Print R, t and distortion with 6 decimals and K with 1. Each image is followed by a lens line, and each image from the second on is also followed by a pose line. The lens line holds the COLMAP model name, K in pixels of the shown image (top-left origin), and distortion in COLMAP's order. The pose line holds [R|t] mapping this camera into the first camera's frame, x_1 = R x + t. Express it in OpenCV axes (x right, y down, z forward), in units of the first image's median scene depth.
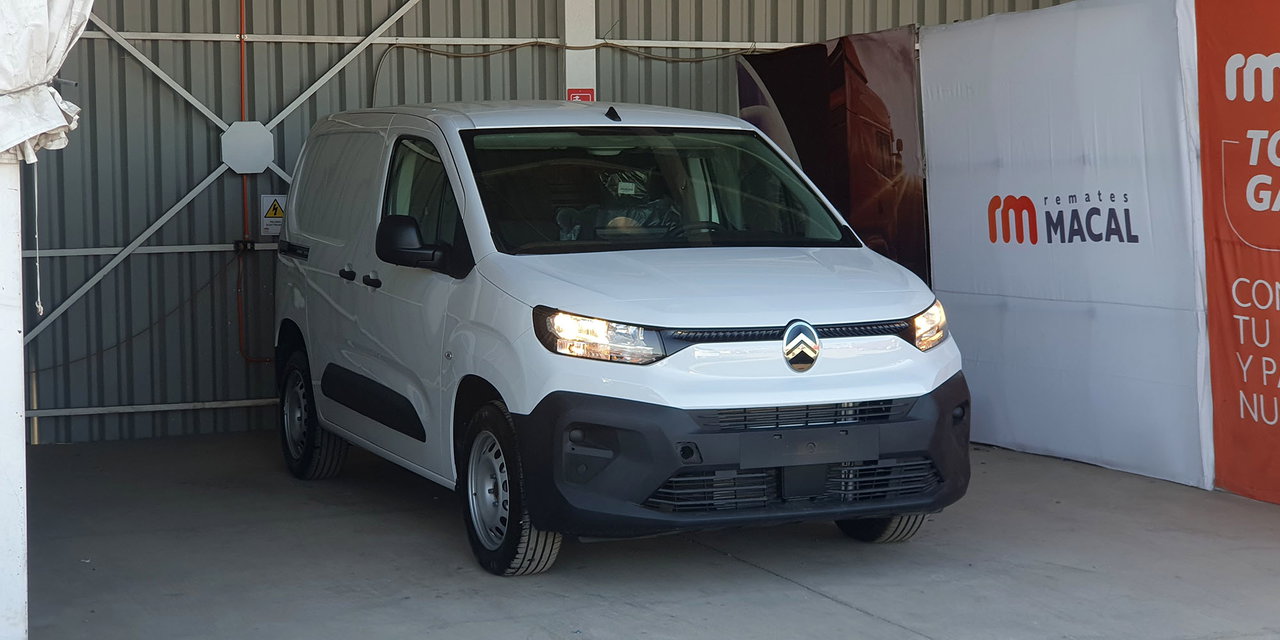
lens RADIAL K [[1972.7, 0, 585.1], [0, 1972.7, 296.6], [0, 0, 1]] dist [0.381322, -2.835076]
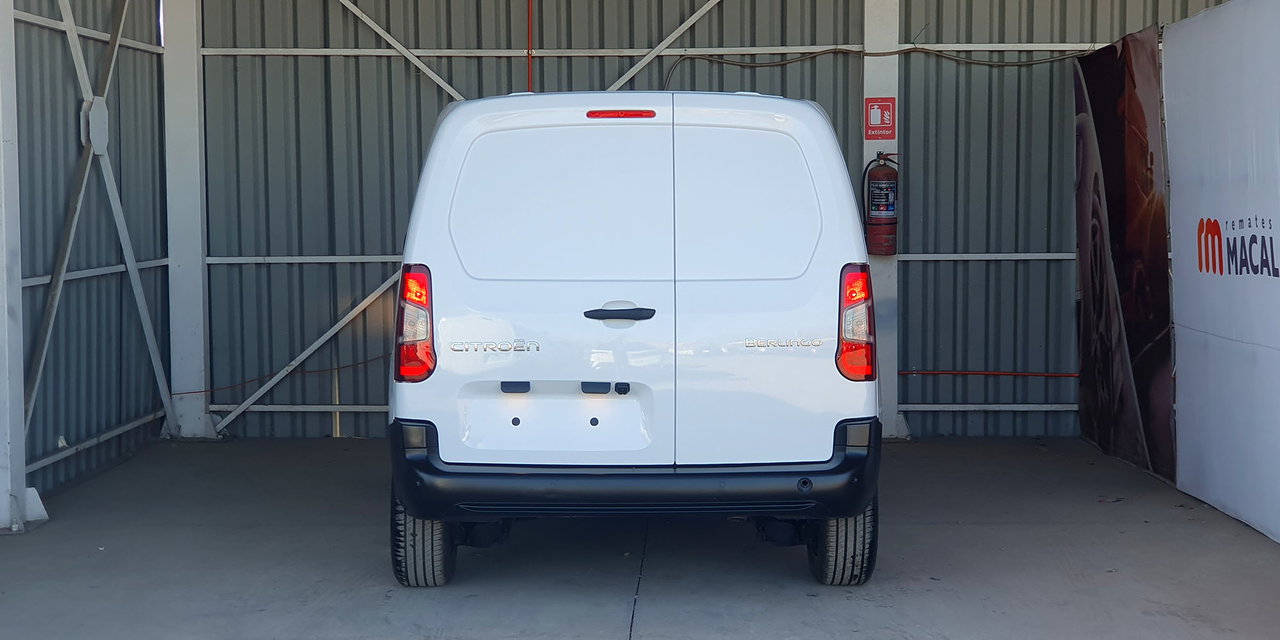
lens RADIAL K [[1973.7, 0, 634.0], [0, 1973.7, 333.1], [0, 0, 1]] dist [0.268637, -1.425940]
pose [[0.919005, 0.037044, -0.392501, 0.285118], [-0.030224, 0.999266, 0.023544, -0.011666], [0.393085, -0.009774, 0.919450, 0.083630]]
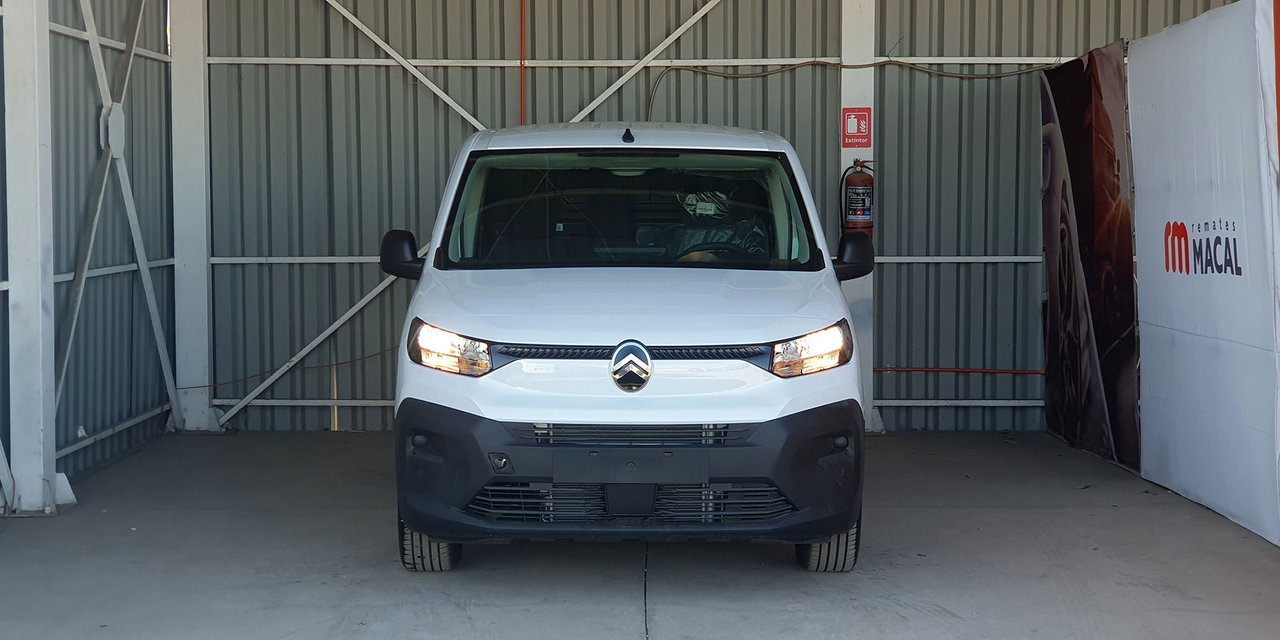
lens RADIAL K [[1964.7, 0, 623.9], [0, 1964.7, 322.4], [0, 0, 1]] dist [0.300268, -1.697302]
pose [[0.926712, 0.035730, -0.374070, 0.283274], [-0.033303, 0.999361, 0.012954, -0.006161], [0.374294, 0.000453, 0.927310, 0.036234]]
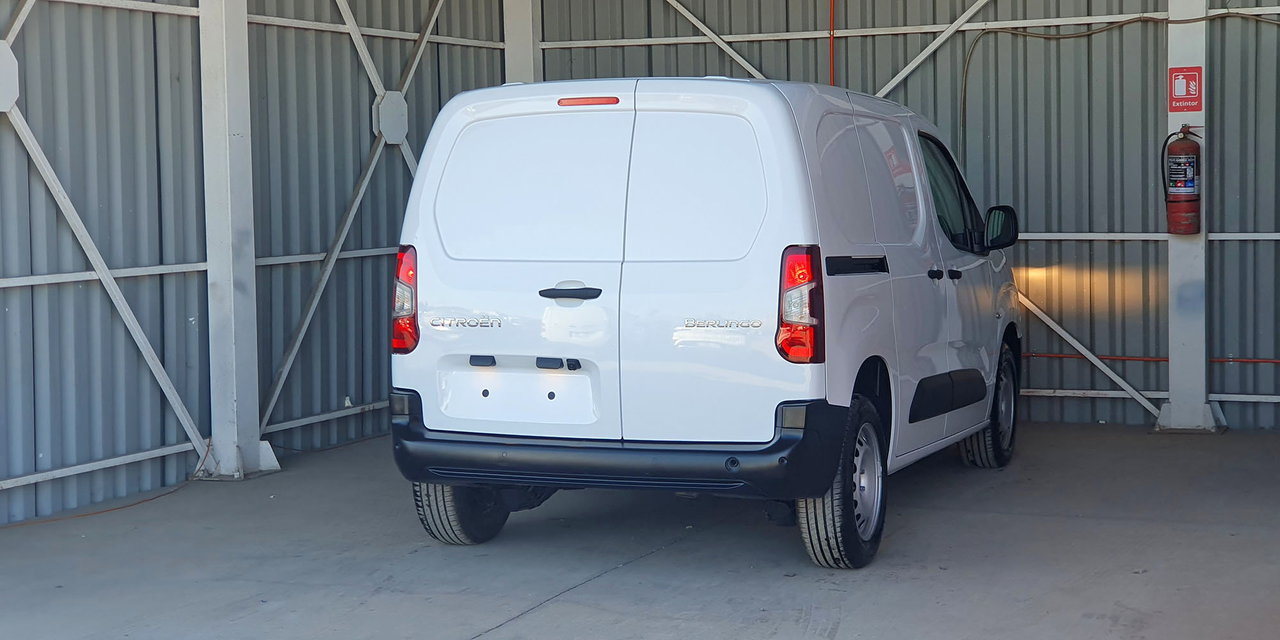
lens RADIAL K [[1982.9, 0, 640.0], [0, 1982.9, 320.0], [0, 0, 1]] dist [0.280790, -1.696121]
pose [[0.706935, 0.053716, -0.705236, 0.499290], [-0.034528, 0.998544, 0.041445, -0.021299], [0.706435, -0.004948, 0.707761, 0.199070]]
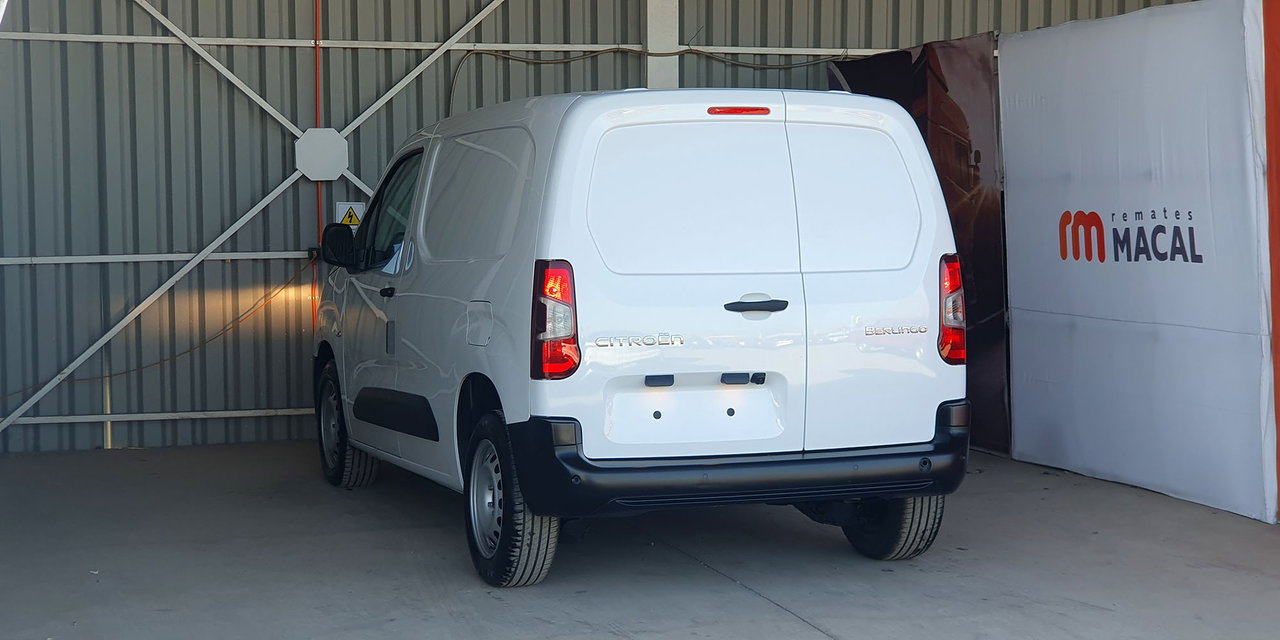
lens RADIAL K [[1976.0, 0, 628.4], [0, 1976.0, 326.7], [0, 0, 1]] dist [0.278317, -1.605724]
pose [[0.997161, 0.013638, -0.074048, 0.058922], [-0.012529, 0.999803, 0.015412, -0.005992], [0.074244, -0.014440, 0.997136, 0.018161]]
